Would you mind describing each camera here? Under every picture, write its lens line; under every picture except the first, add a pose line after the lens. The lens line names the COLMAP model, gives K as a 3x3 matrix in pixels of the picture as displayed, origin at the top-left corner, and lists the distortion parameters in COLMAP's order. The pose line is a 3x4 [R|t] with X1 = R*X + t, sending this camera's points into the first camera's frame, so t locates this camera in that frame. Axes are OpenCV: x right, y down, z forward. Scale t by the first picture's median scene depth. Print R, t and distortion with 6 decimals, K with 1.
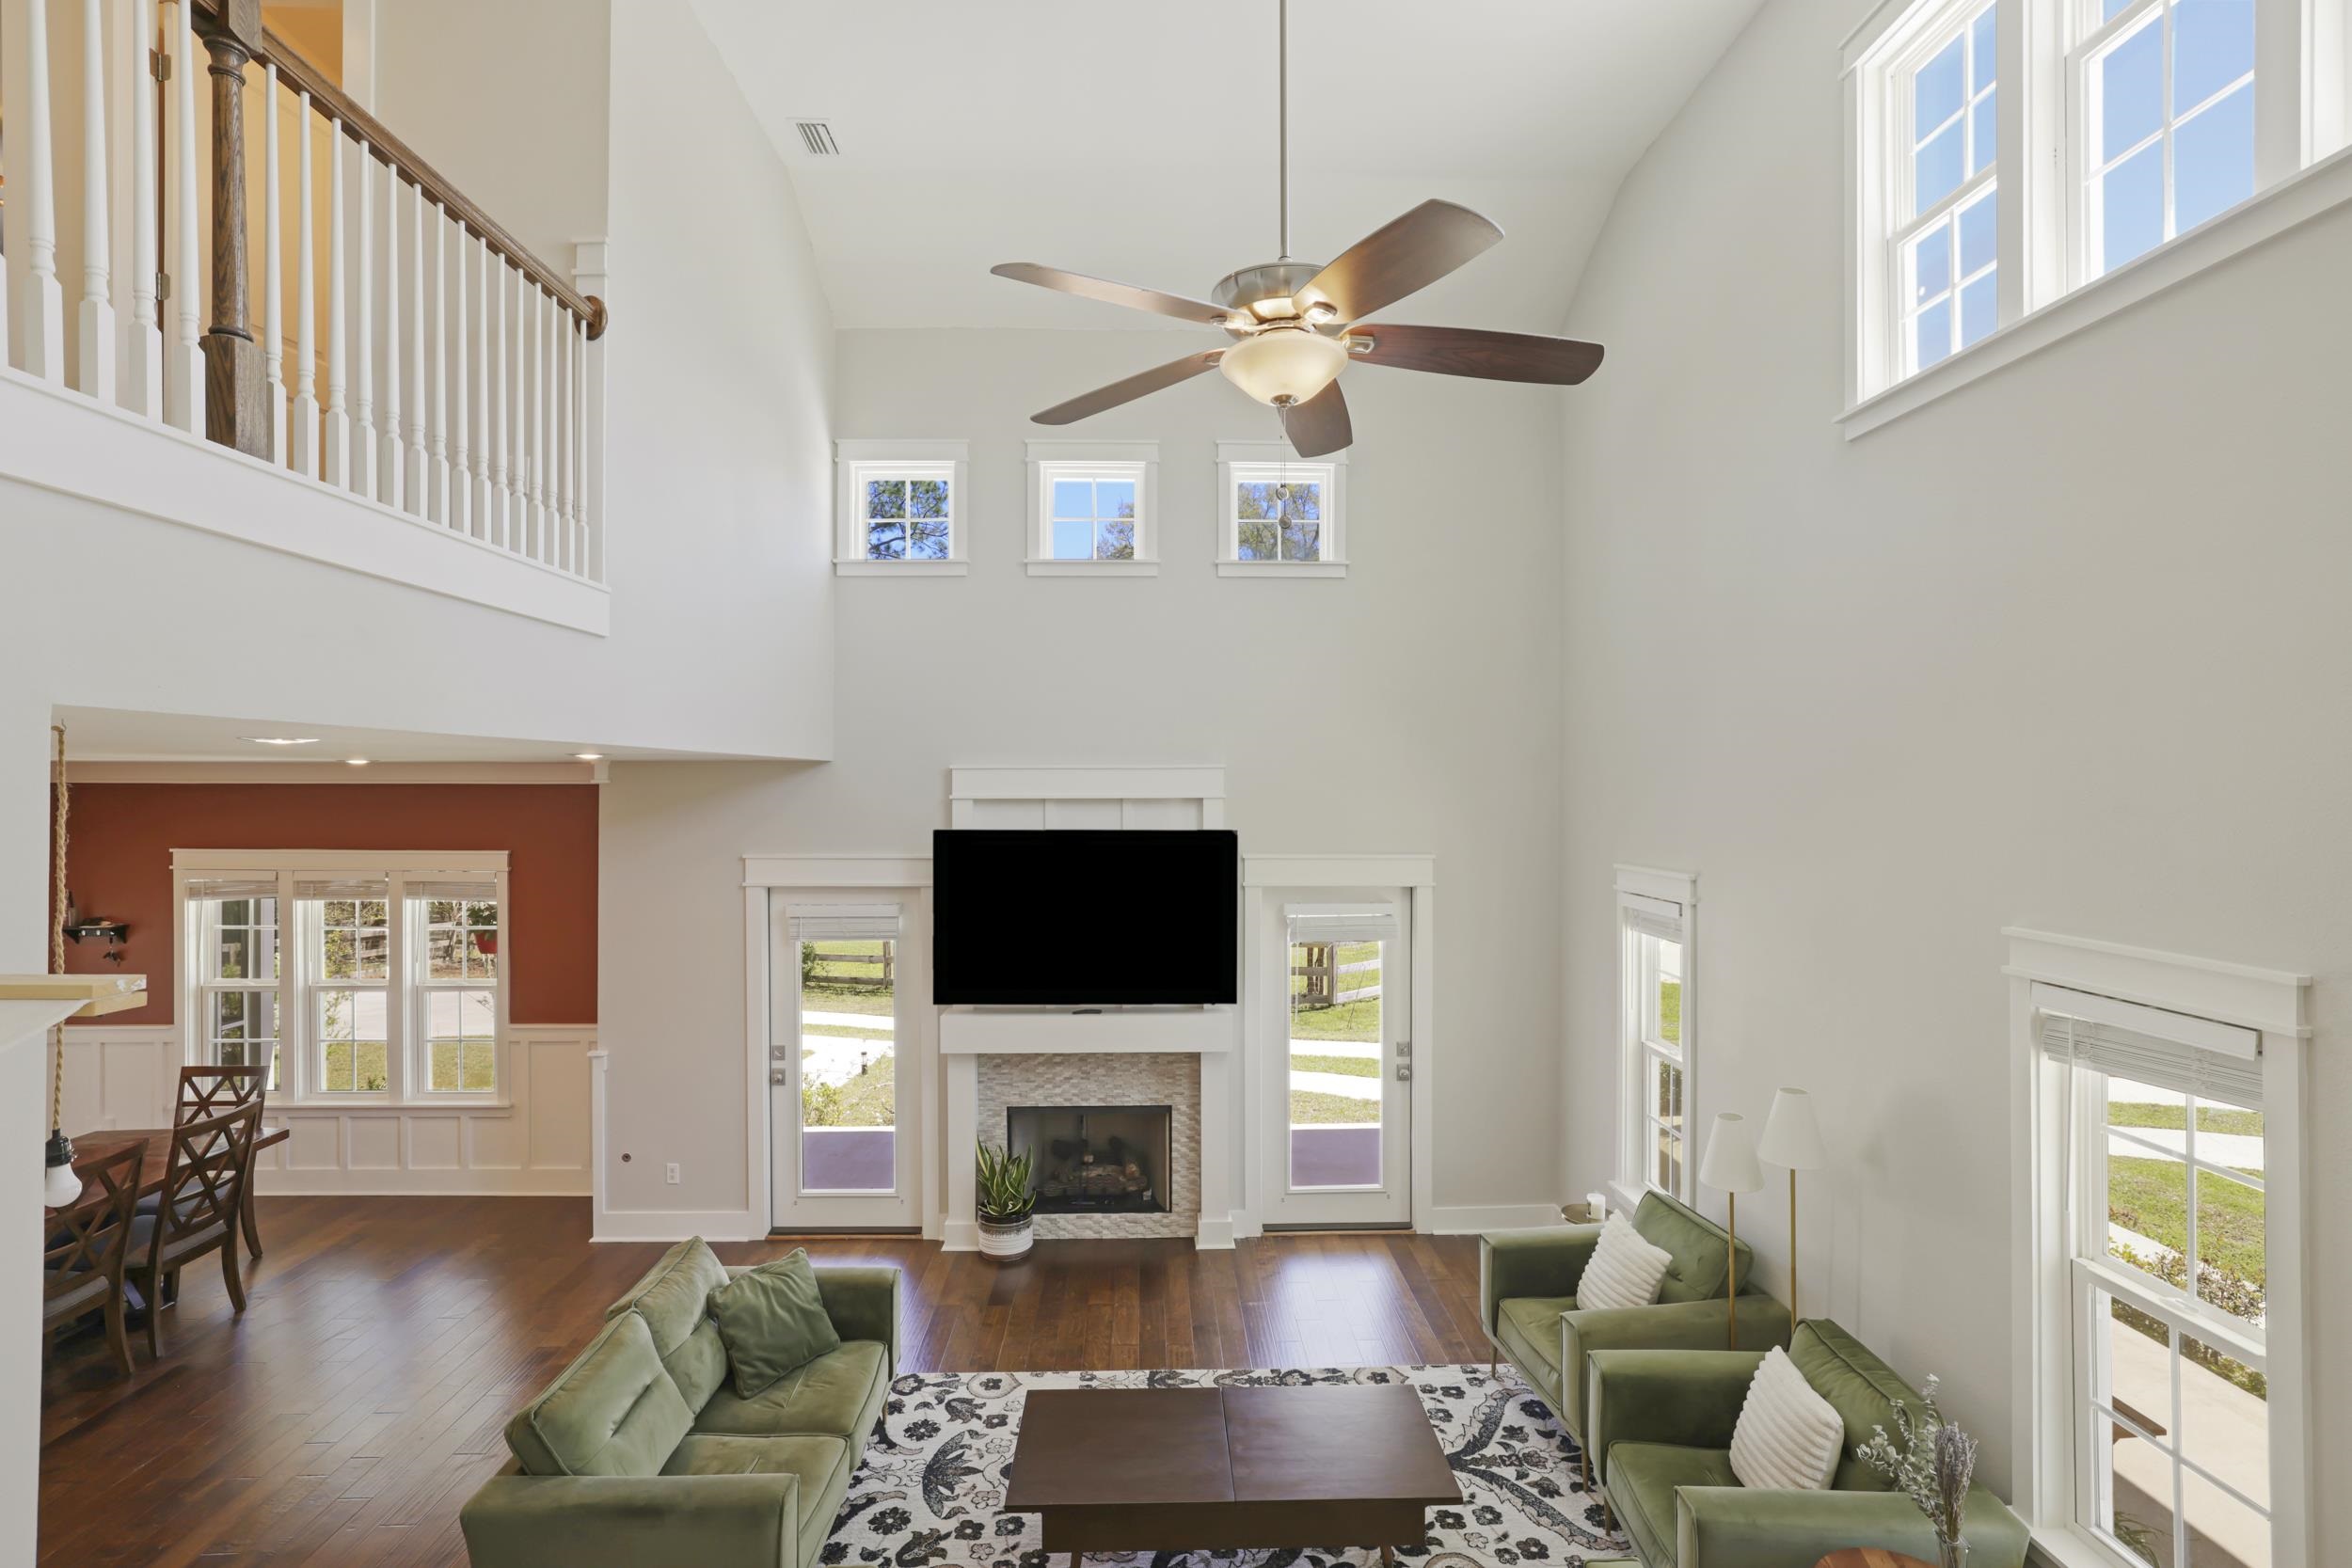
lens RADIAL K [[1077.4, 0, 1173.7], [0, 1077.4, 776.5], [0, 0, 1]] dist [-0.044193, 0.022131]
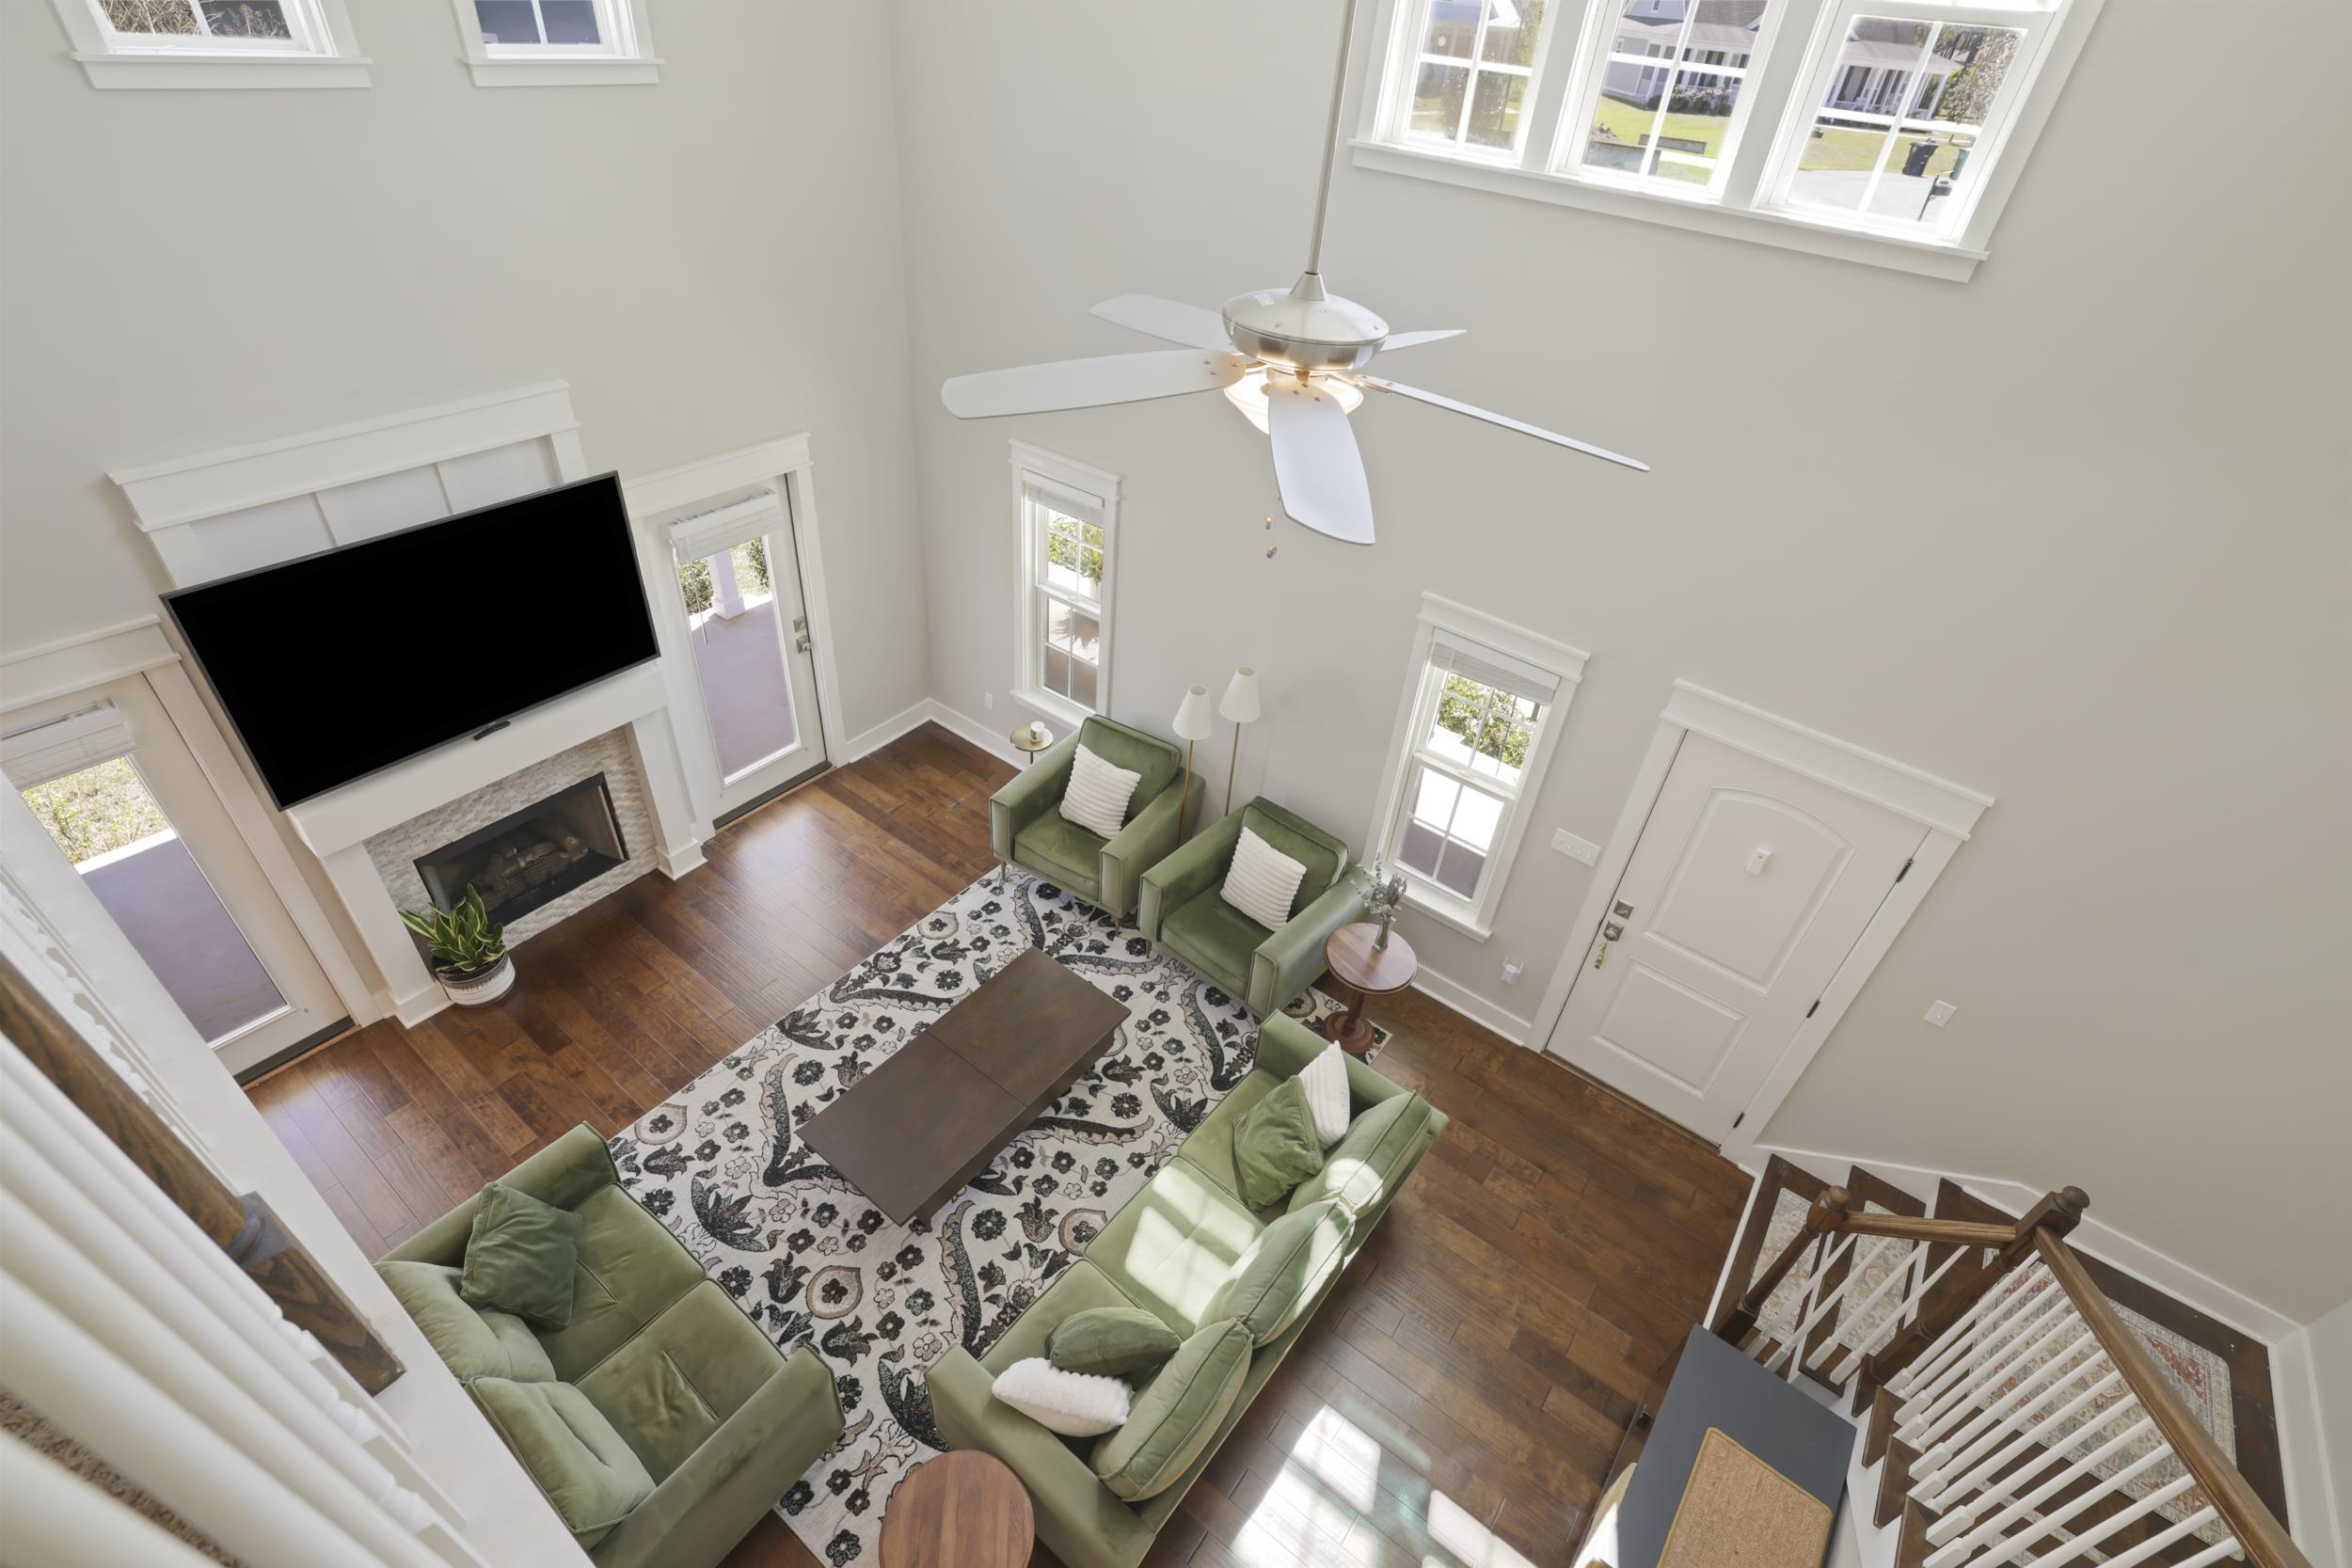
lens RADIAL K [[1077.4, 0, 1173.7], [0, 1077.4, 776.5], [0, 0, 1]] dist [-0.044193, 0.022131]
pose [[0.621498, -0.434431, 0.651928, -0.298038], [-0.086893, 0.788800, 0.608477, -0.287045], [-0.778582, -0.434816, 0.452488, 0.217506]]
